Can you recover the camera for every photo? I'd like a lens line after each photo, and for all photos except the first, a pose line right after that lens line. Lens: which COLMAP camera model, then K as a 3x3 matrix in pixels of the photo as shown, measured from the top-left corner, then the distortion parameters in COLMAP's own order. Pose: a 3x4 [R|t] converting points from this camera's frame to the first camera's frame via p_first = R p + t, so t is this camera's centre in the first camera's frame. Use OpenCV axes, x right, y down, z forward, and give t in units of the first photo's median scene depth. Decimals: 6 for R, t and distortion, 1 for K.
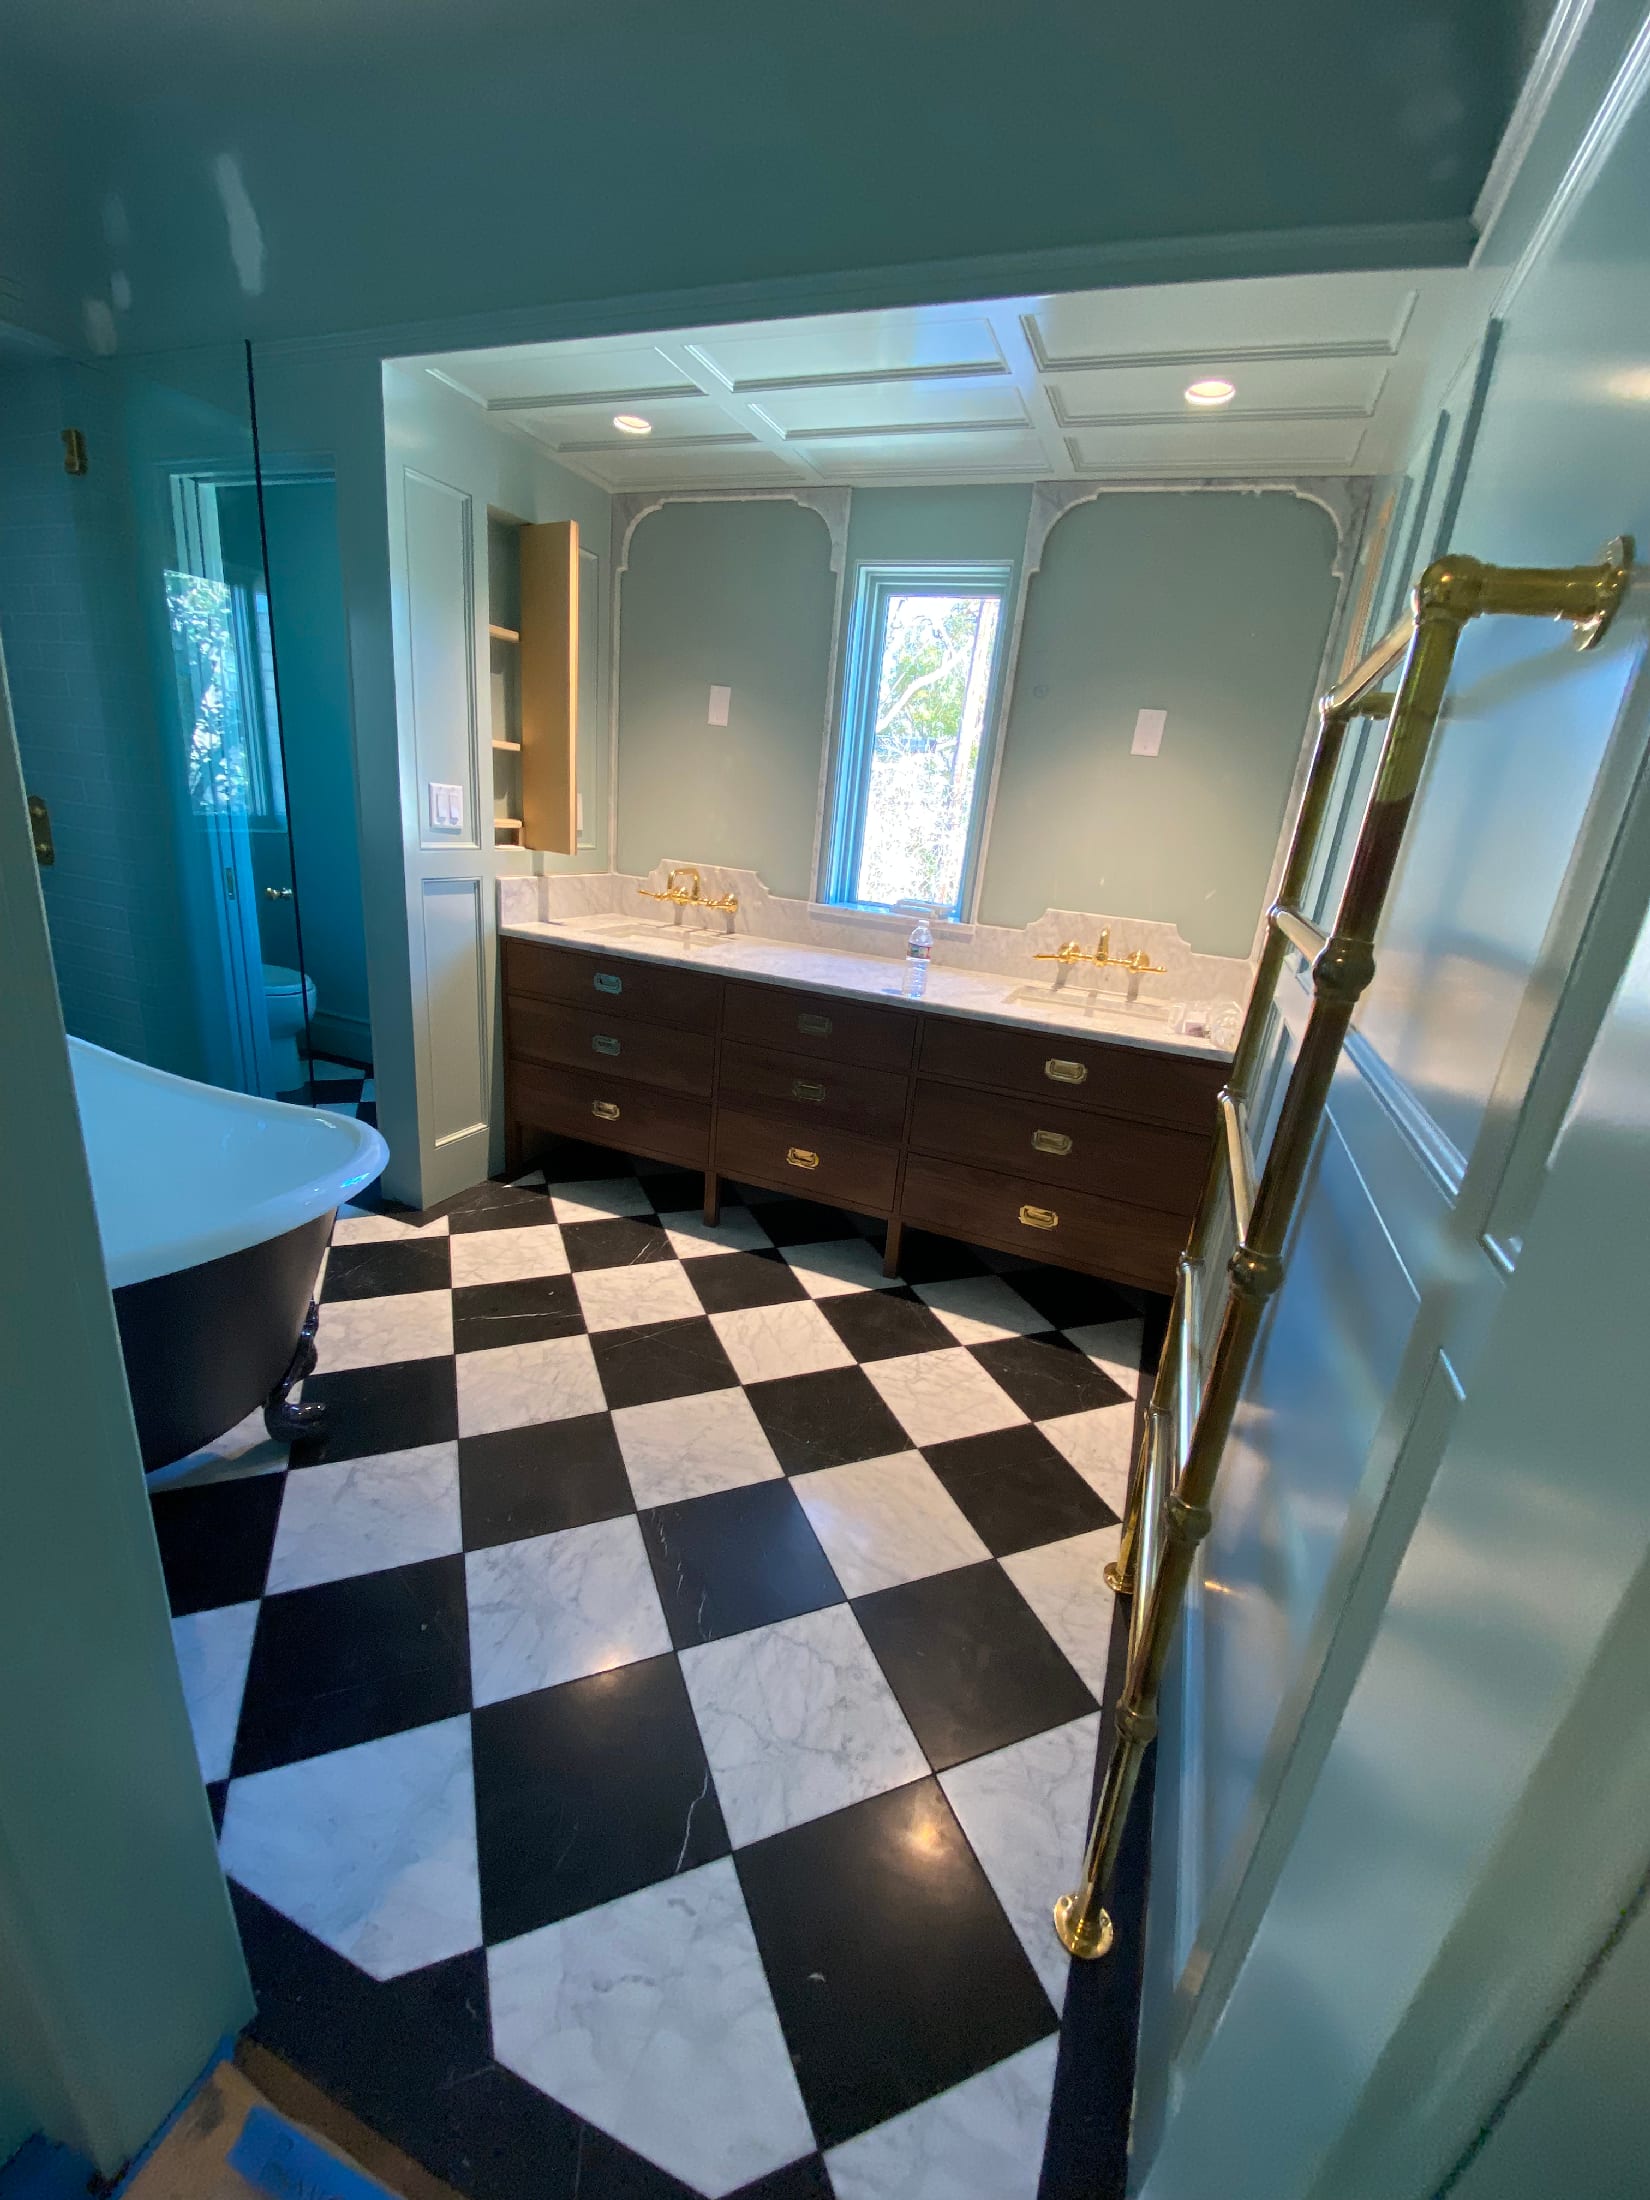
lens RADIAL K [[890.1, 0, 825.0], [0, 890.1, 1100.0], [0, 0, 1]] dist [0.034183, -0.027115]
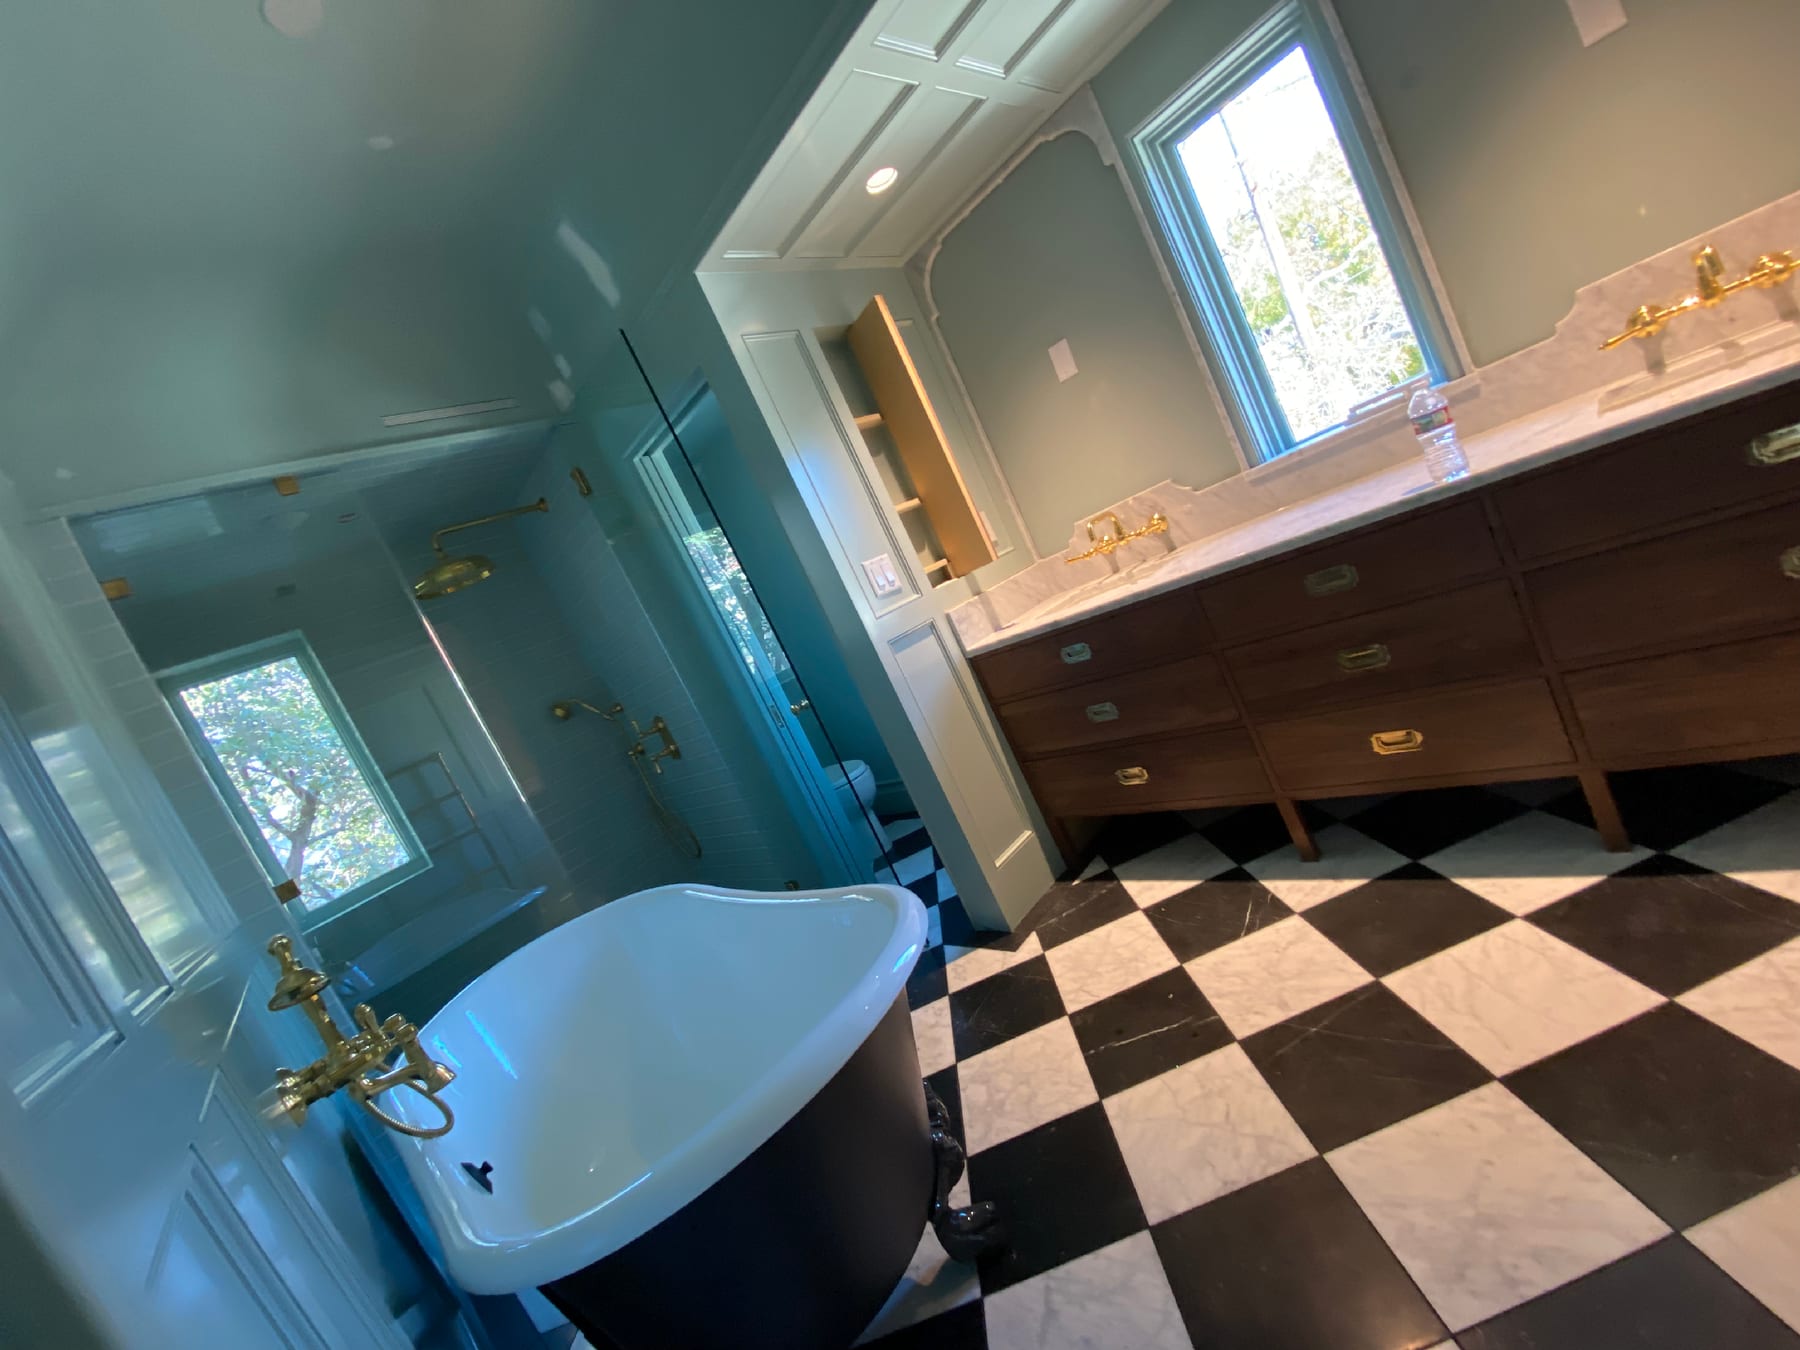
lens RADIAL K [[728.3, 0, 891.1], [0, 728.3, 673.4], [0, 0, 1]] dist [0.034183, -0.027115]
pose [[0.780185, -0.432691, -0.451763, -0.055638], [0.367283, 0.901451, -0.229105, -0.003448], [0.506373, 0.012819, 0.862219, 0.226393]]
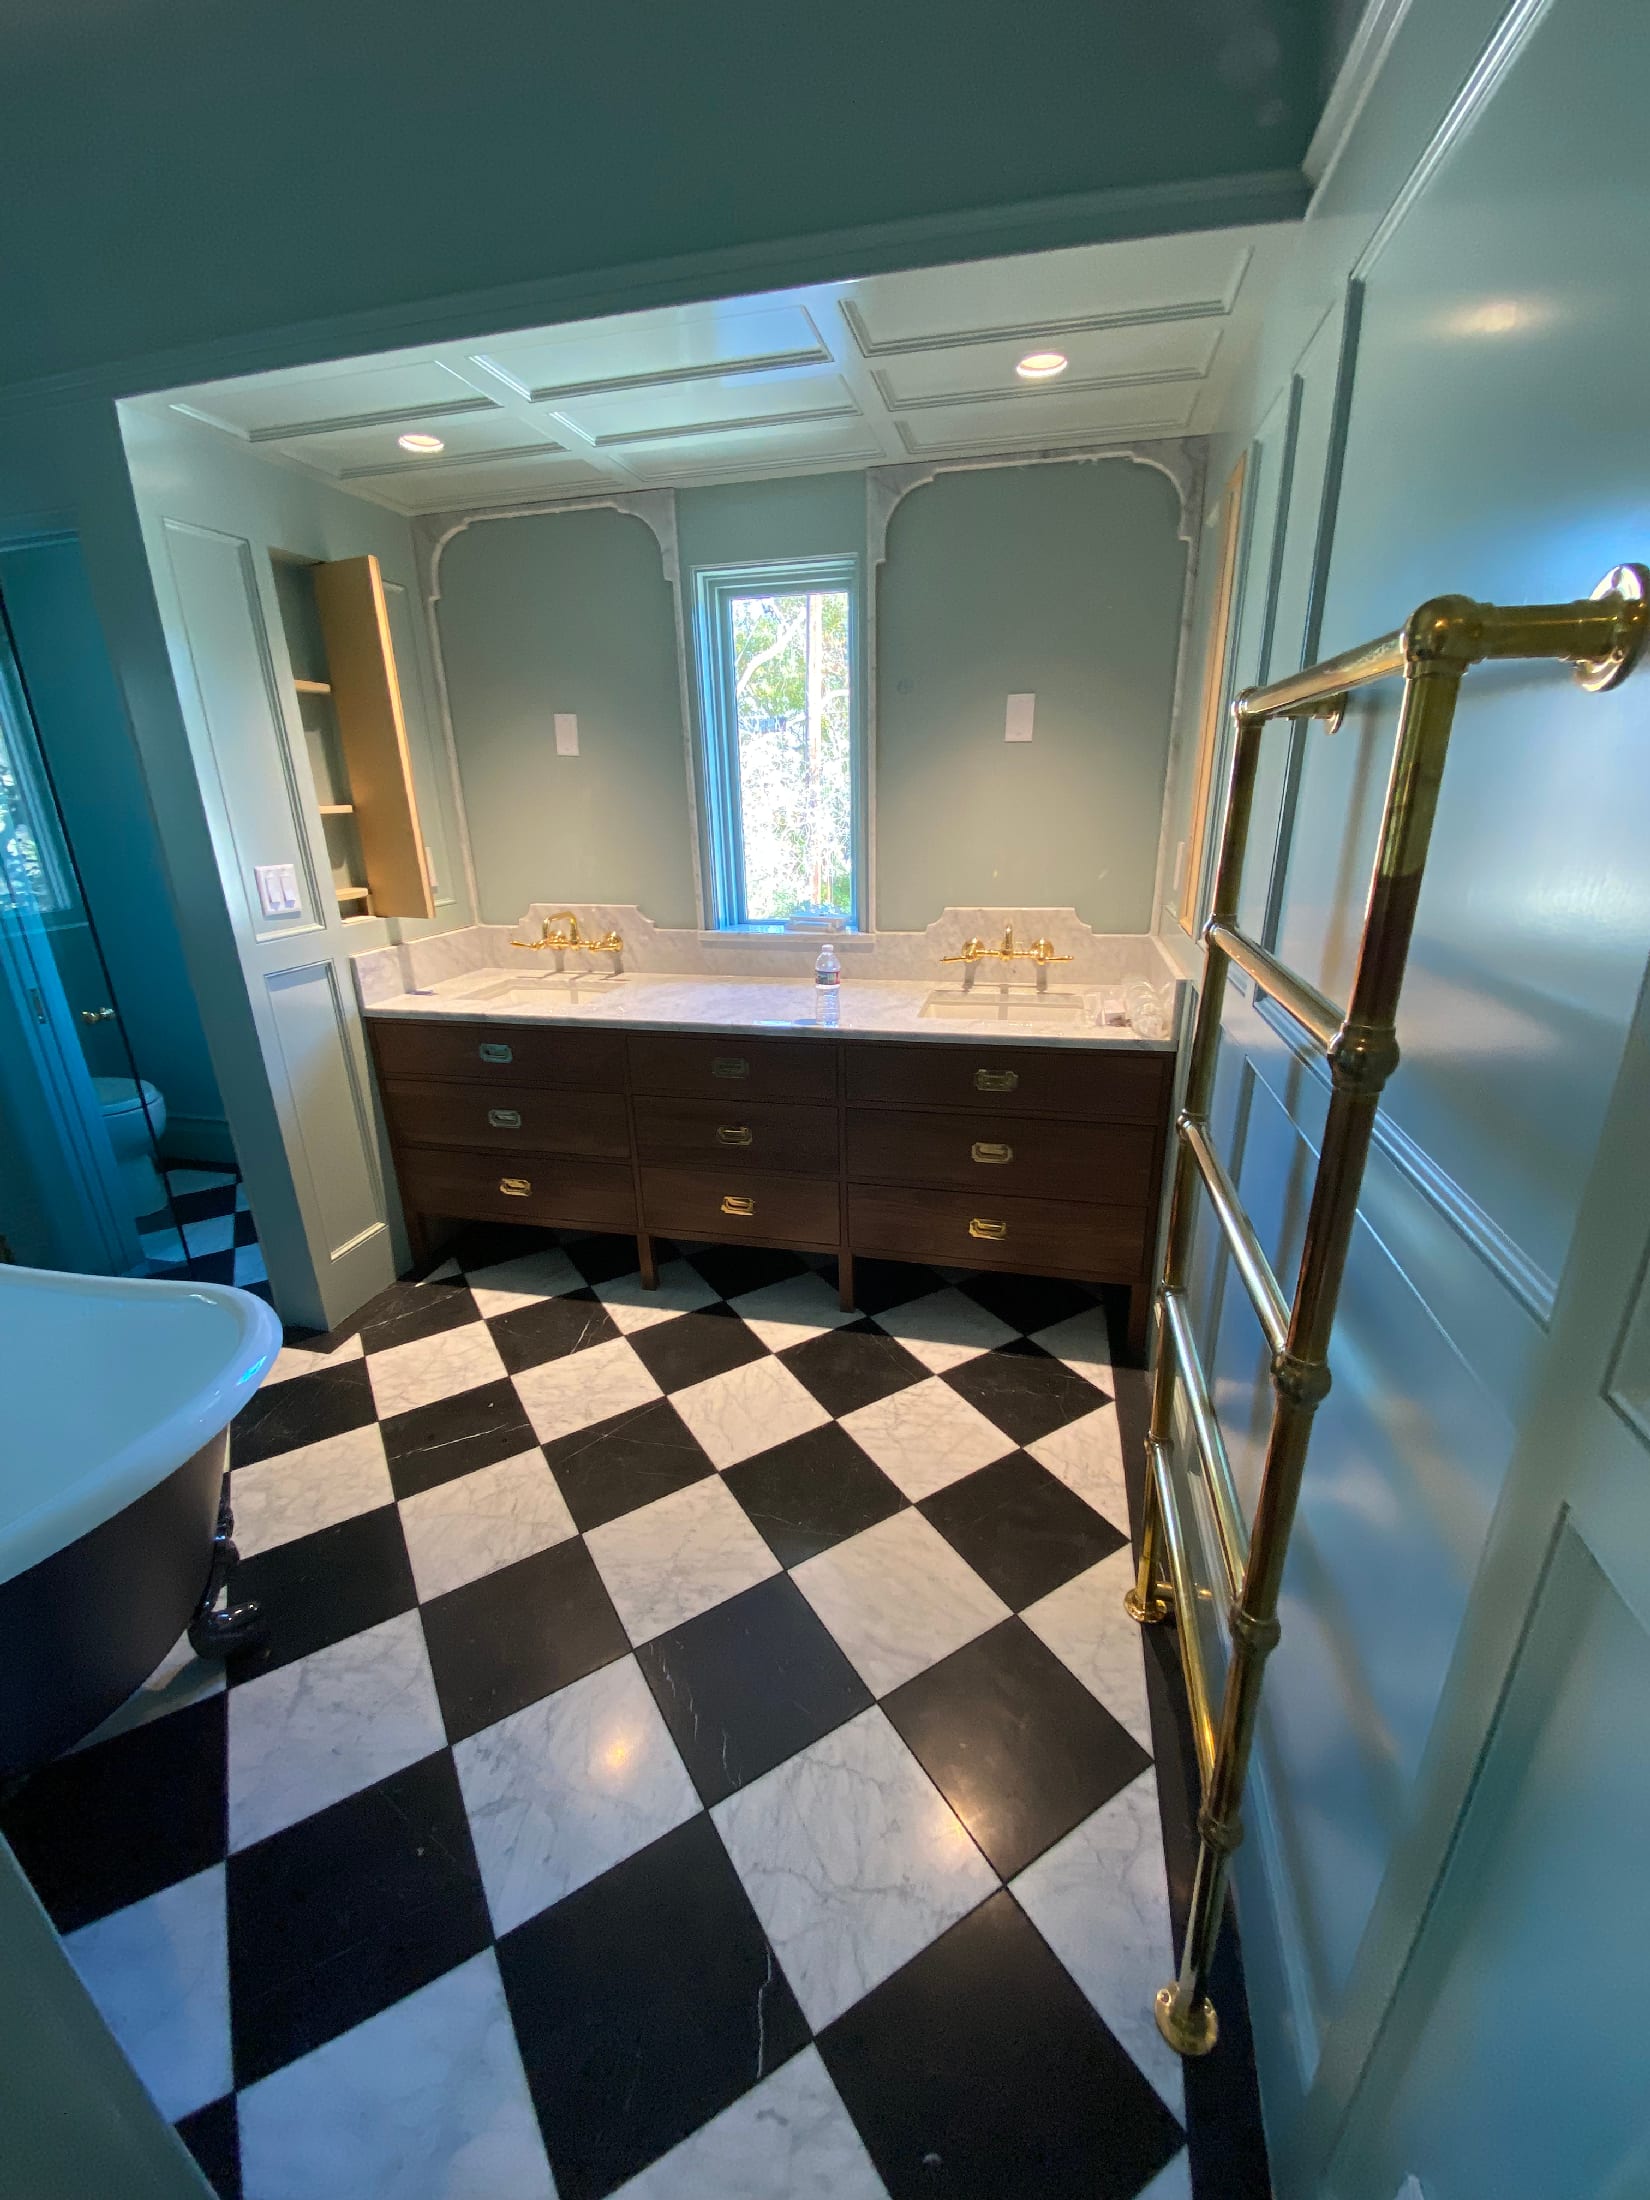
lens RADIAL K [[890.1, 0, 825.0], [0, 890.1, 1100.0], [0, 0, 1]] dist [0.034183, -0.027115]
pose [[0.981523, -0.159767, 0.105297, -0.016463], [0.157088, 0.987022, 0.033317, -0.065967], [-0.109254, -0.016160, 0.993883, 0.049962]]
